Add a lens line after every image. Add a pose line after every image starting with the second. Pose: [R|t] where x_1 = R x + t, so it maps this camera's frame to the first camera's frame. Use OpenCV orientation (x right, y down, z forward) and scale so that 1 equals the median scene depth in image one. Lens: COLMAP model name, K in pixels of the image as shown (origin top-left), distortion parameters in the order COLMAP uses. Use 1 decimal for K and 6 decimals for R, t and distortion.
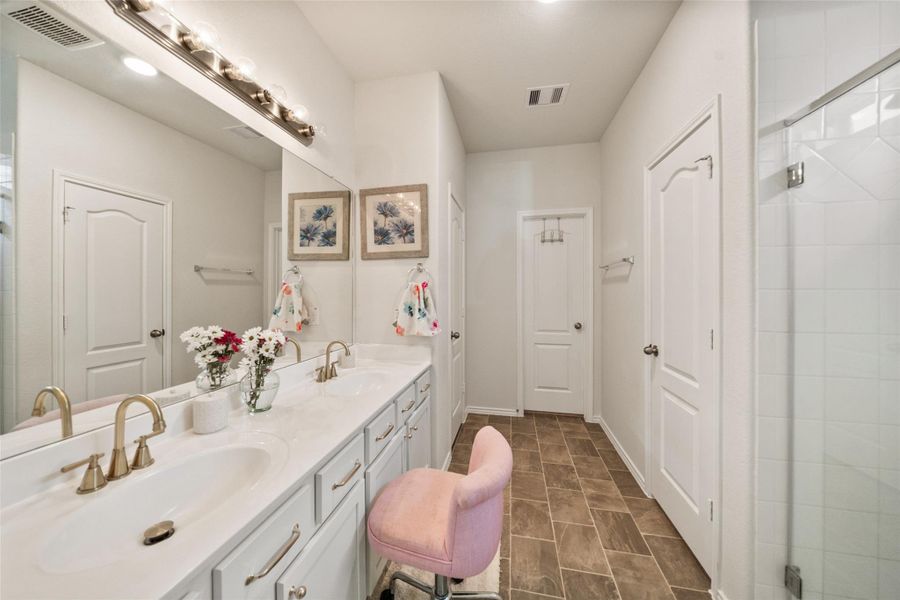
lens RADIAL K [[314.4, 0, 454.2], [0, 314.4, 301.8], [0, 0, 1]] dist [-0.005319, -0.000077]
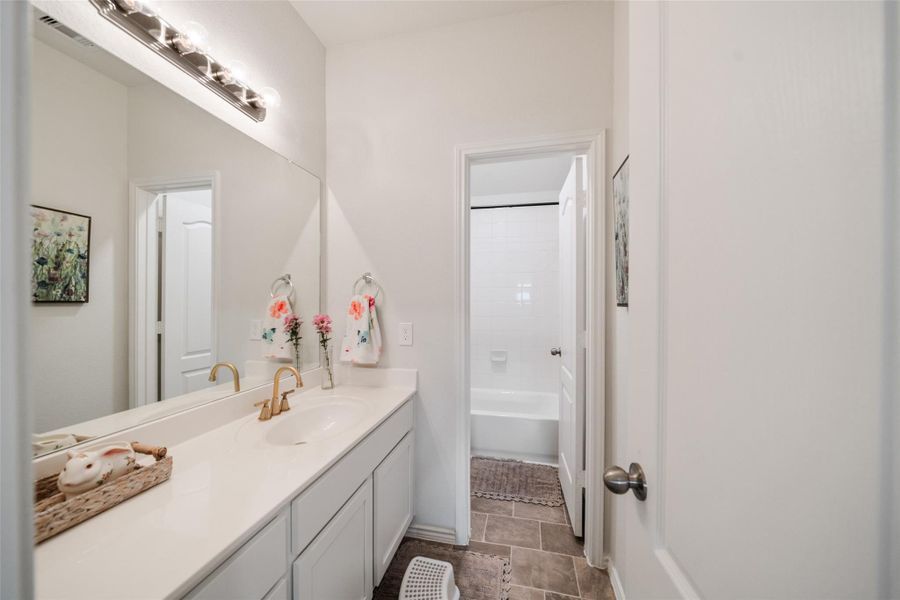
lens RADIAL K [[314.4, 0, 454.2], [0, 314.4, 301.8], [0, 0, 1]] dist [-0.005319, -0.000077]
pose [[0.999860, -0.006113, -0.015571, 0.039000], [0.005658, 0.999561, -0.029089, -0.005428], [0.015742, 0.028997, 0.999456, 0.187602]]
